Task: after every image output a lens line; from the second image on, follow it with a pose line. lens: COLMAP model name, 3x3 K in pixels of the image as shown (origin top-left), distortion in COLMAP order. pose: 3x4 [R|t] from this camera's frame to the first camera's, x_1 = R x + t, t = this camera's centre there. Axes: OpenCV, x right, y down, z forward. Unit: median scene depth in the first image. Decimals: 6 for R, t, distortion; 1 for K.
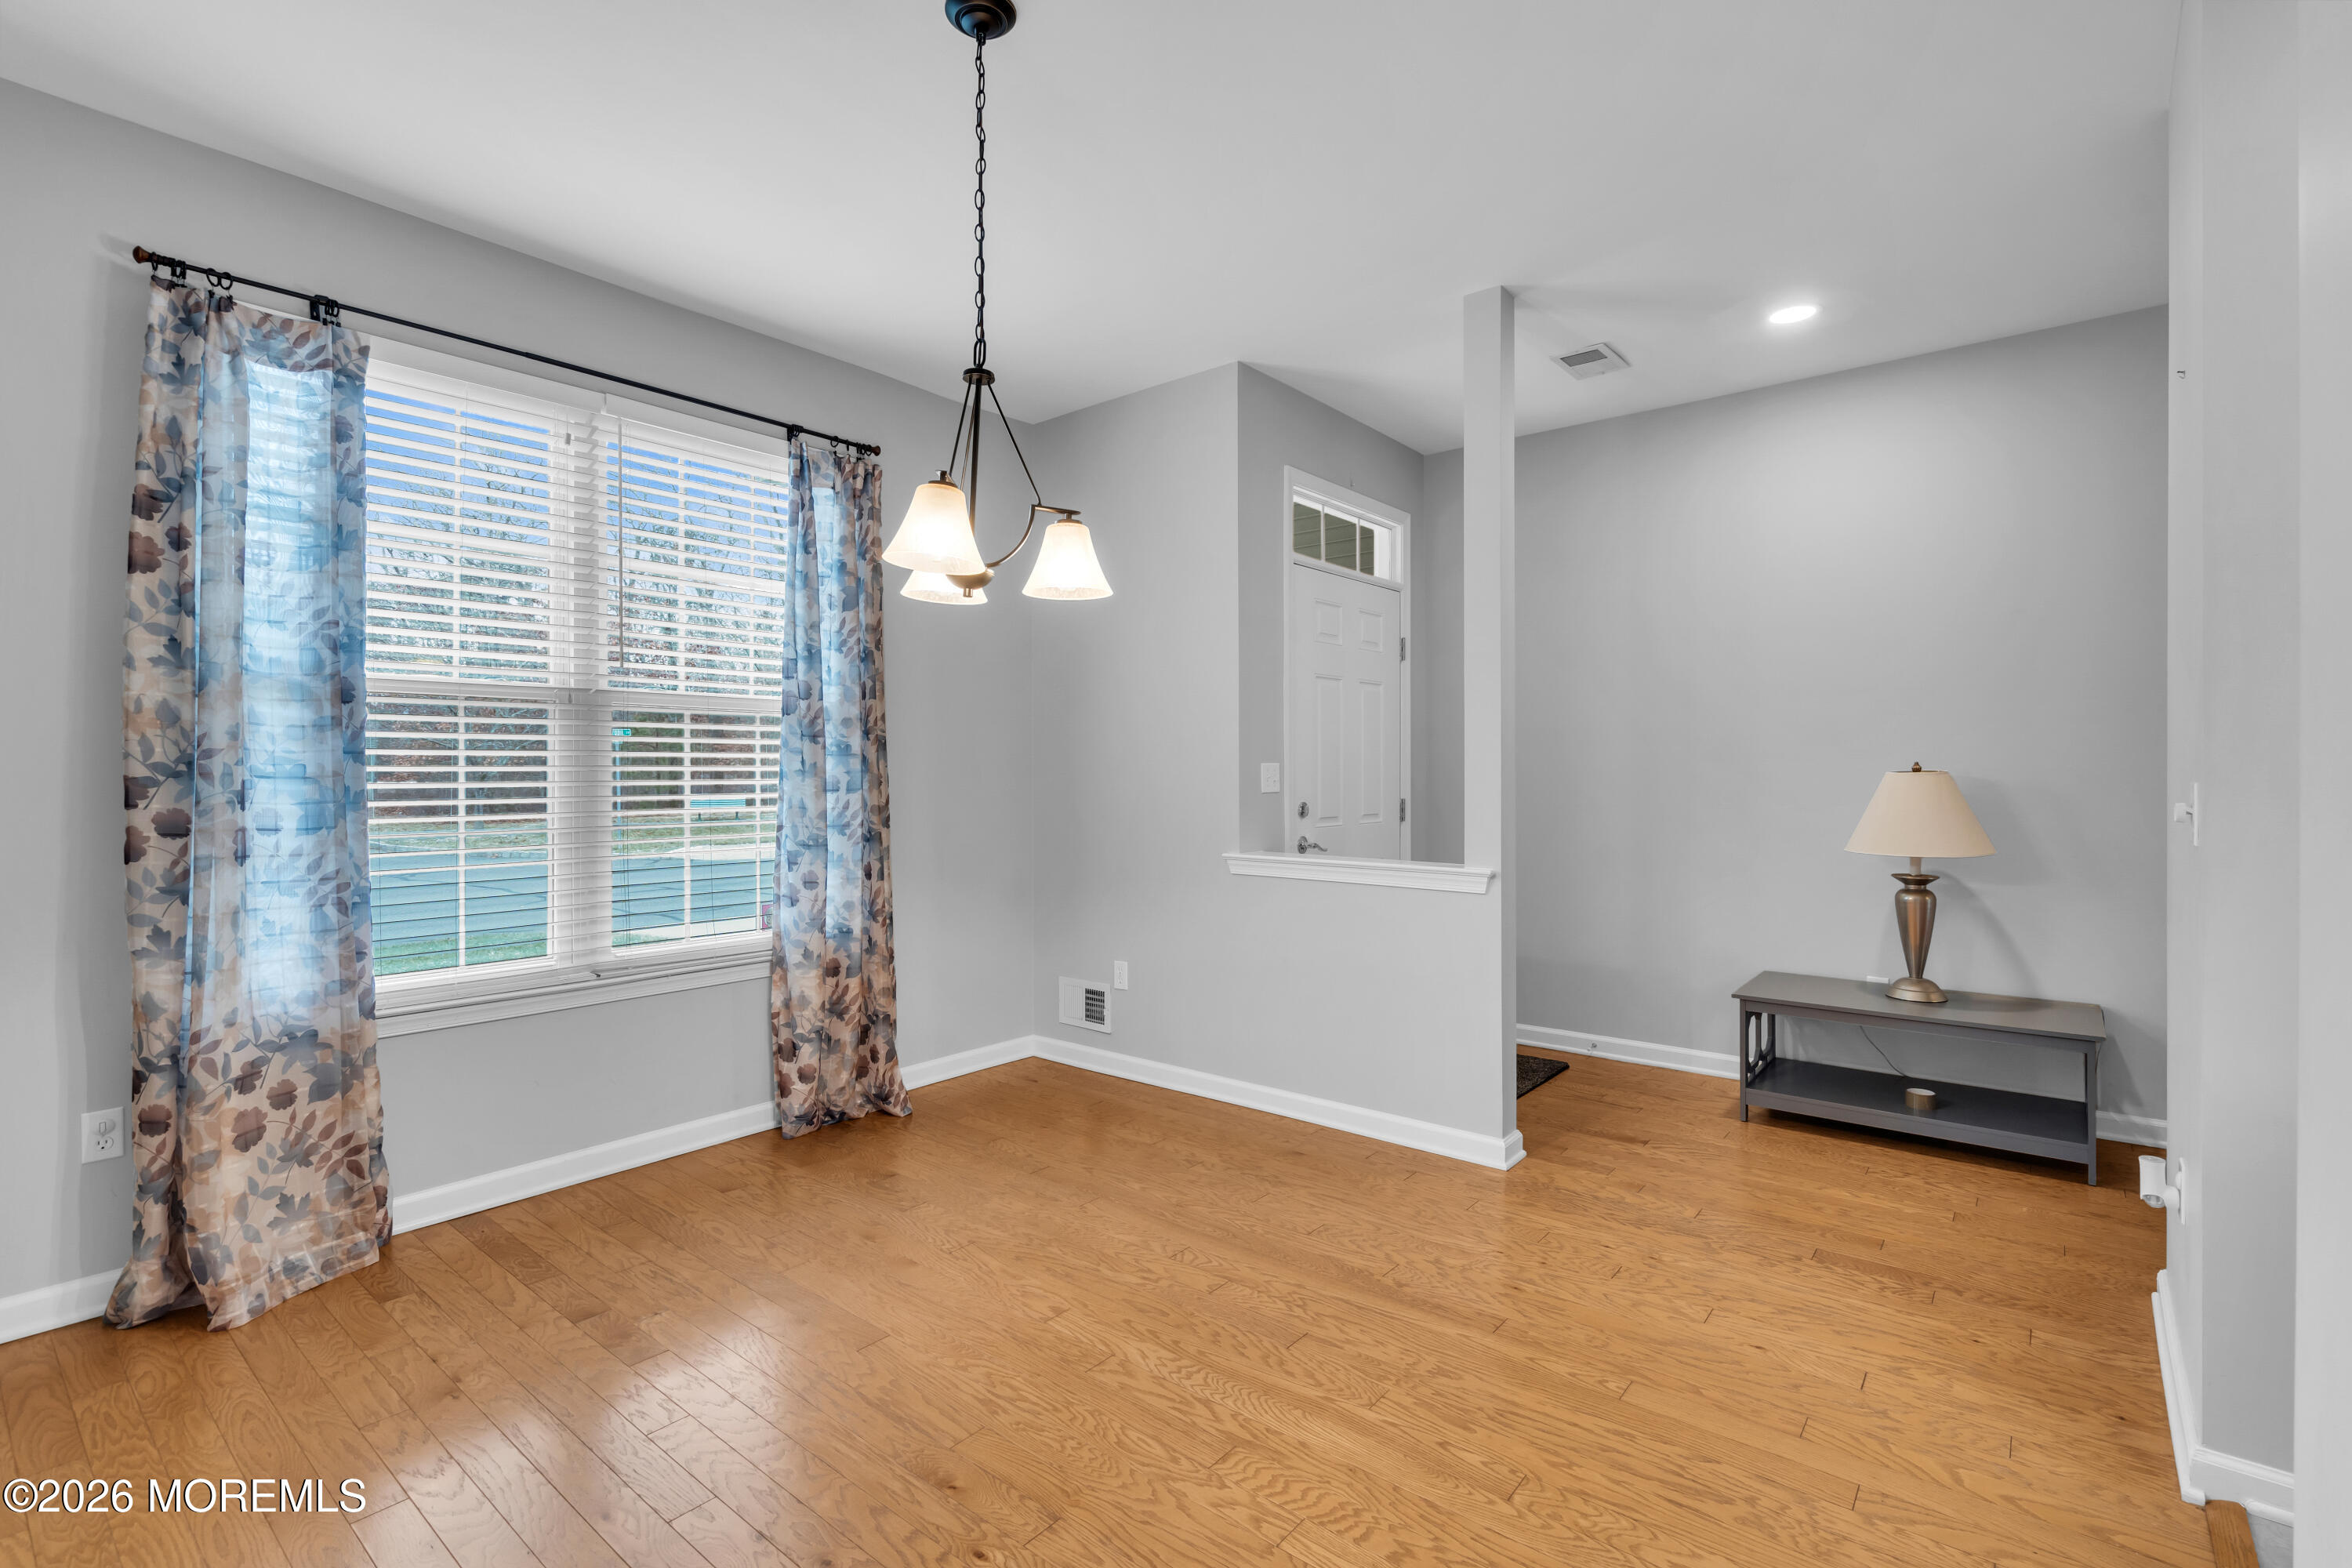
lens RADIAL K [[1077.6, 0, 1191.4], [0, 1077.6, 774.3], [0, 0, 1]] dist [-0.005718, 0.003750]
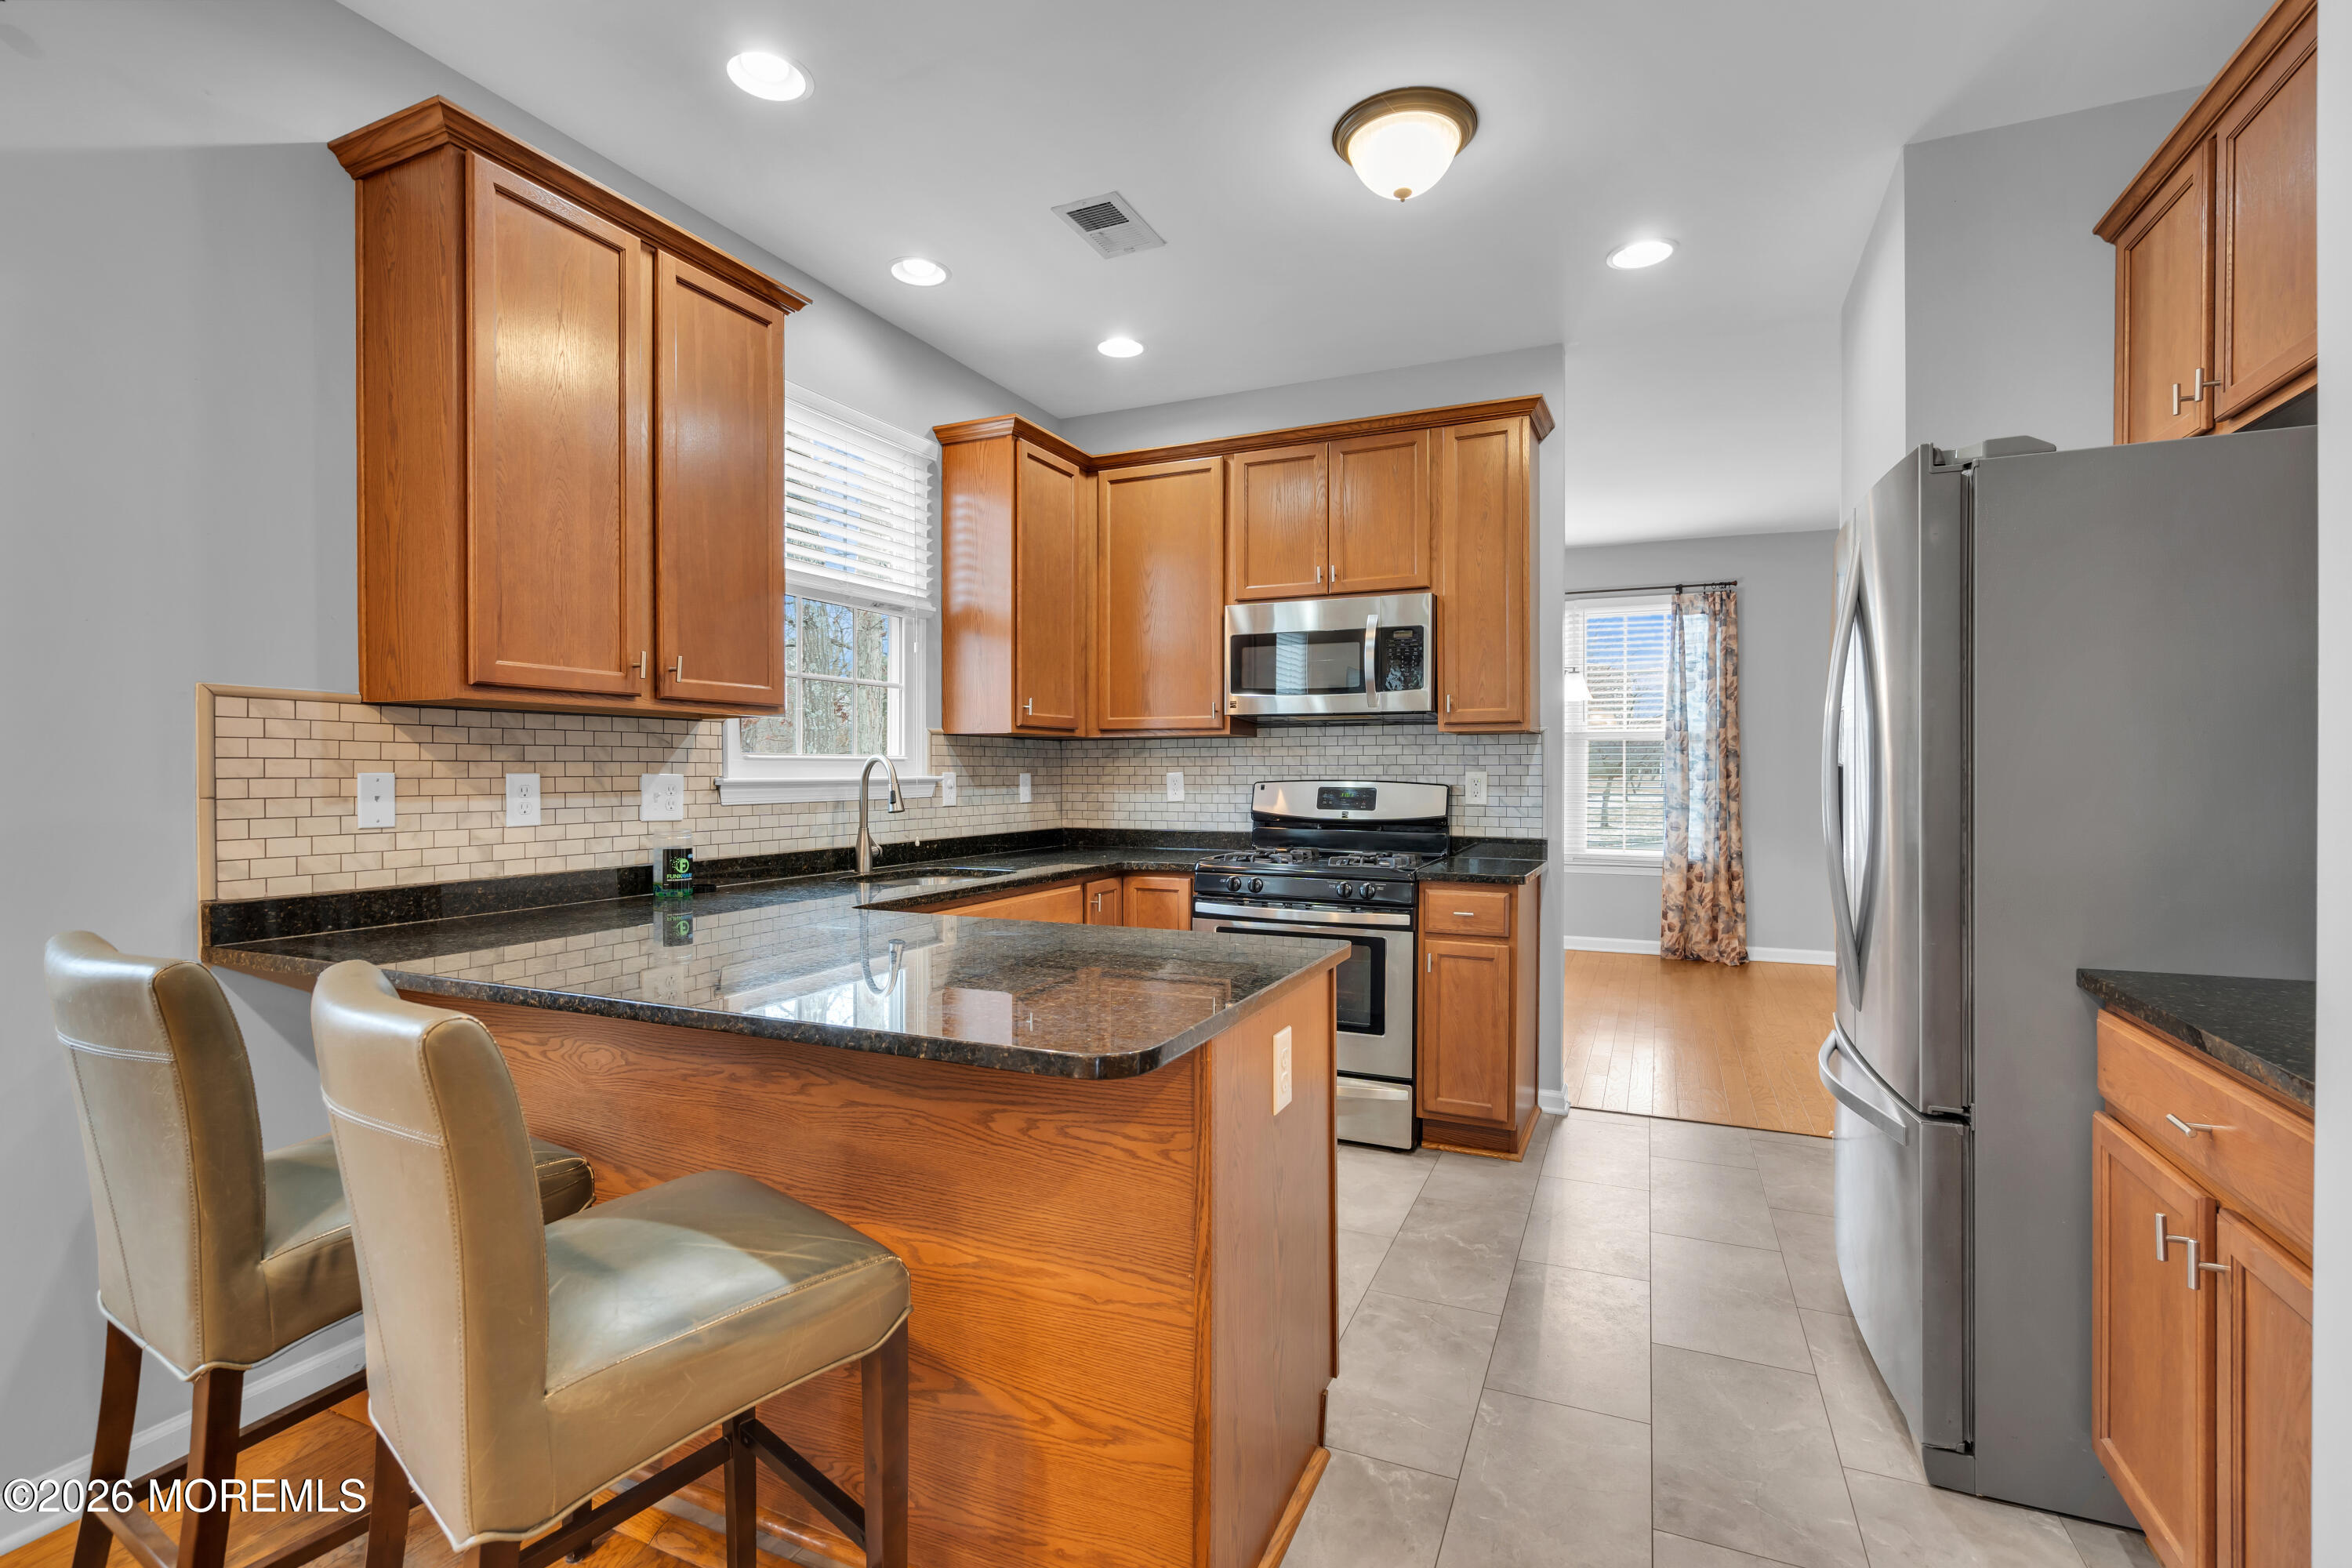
lens RADIAL K [[1077.6, 0, 1182.0], [0, 1077.6, 778.1], [0, 0, 1]] dist [-0.005718, 0.003750]
pose [[0.257400, 0.008562, -0.966267, 1.448768], [-0.002258, 0.999963, 0.008260, -0.000015], [0.966302, 0.000055, 0.257410, -0.378189]]
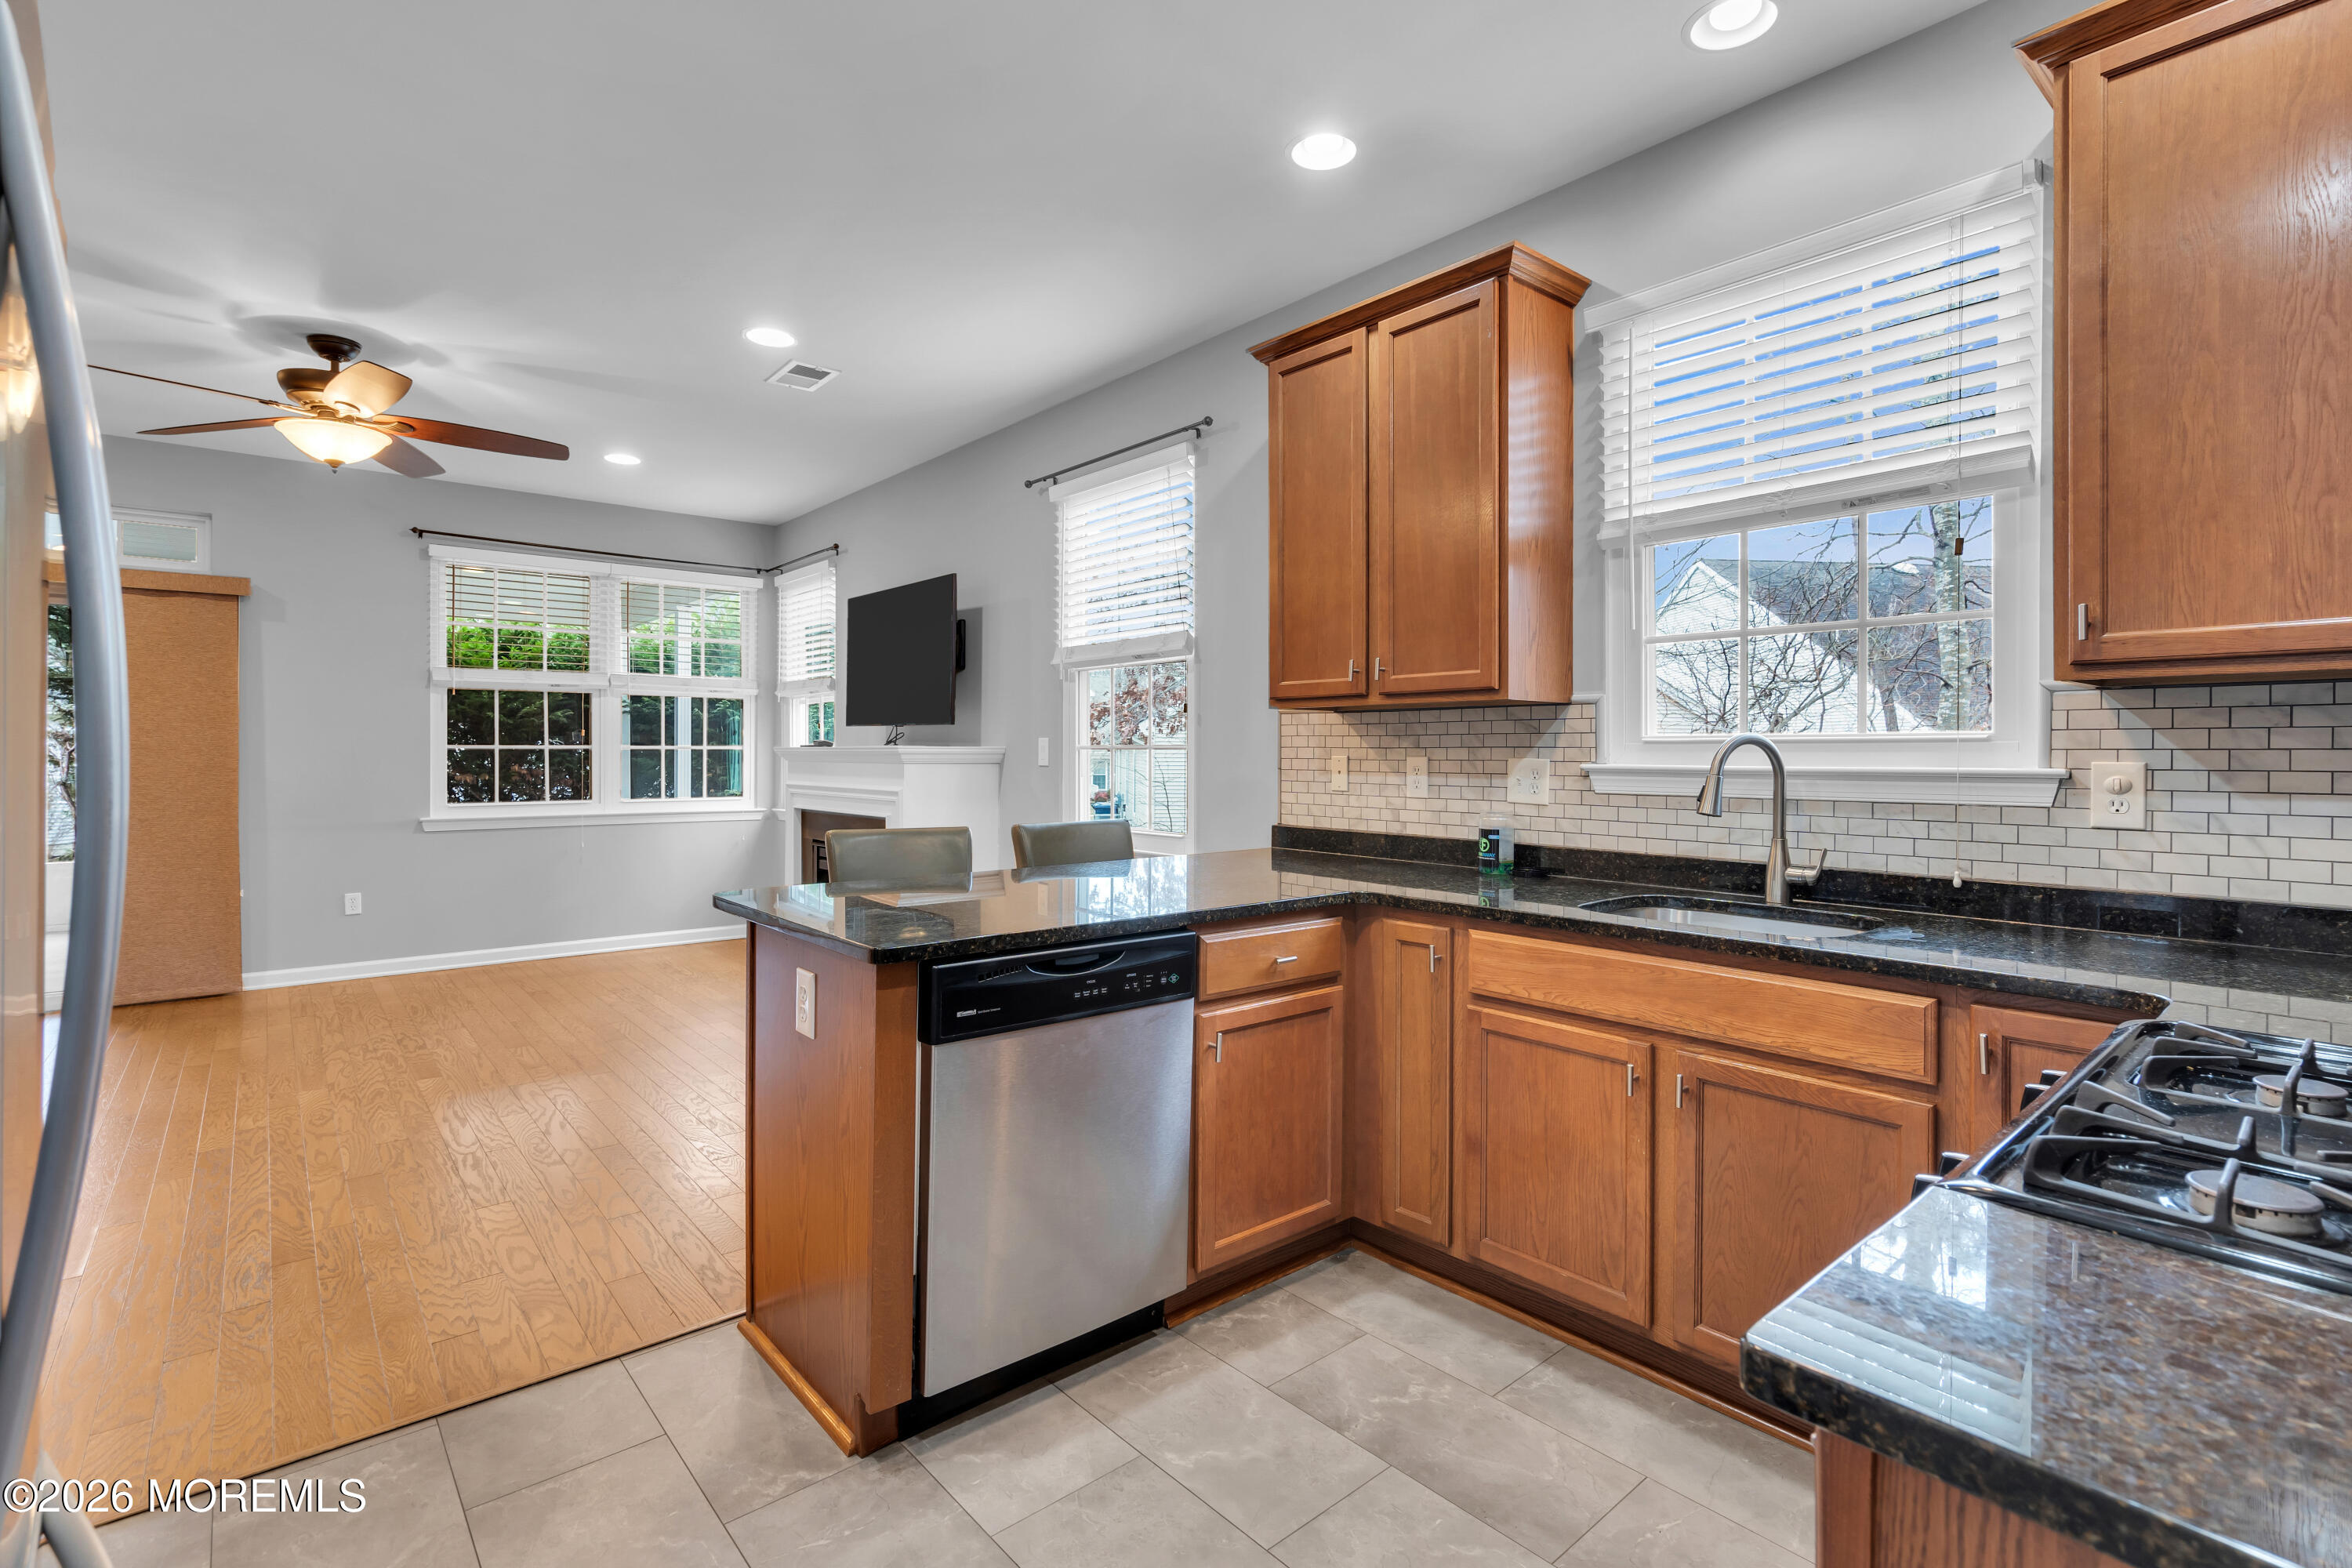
lens RADIAL K [[1077.6, 0, 1182.0], [0, 1077.6, 755.2], [0, 0, 1]] dist [-0.005718, 0.003750]
pose [[-0.983457, -0.002269, 0.181127, 0.603721], [-0.001555, 0.999990, 0.004084, -0.001476], [-0.181134, 0.003735, -0.983451, 0.402714]]
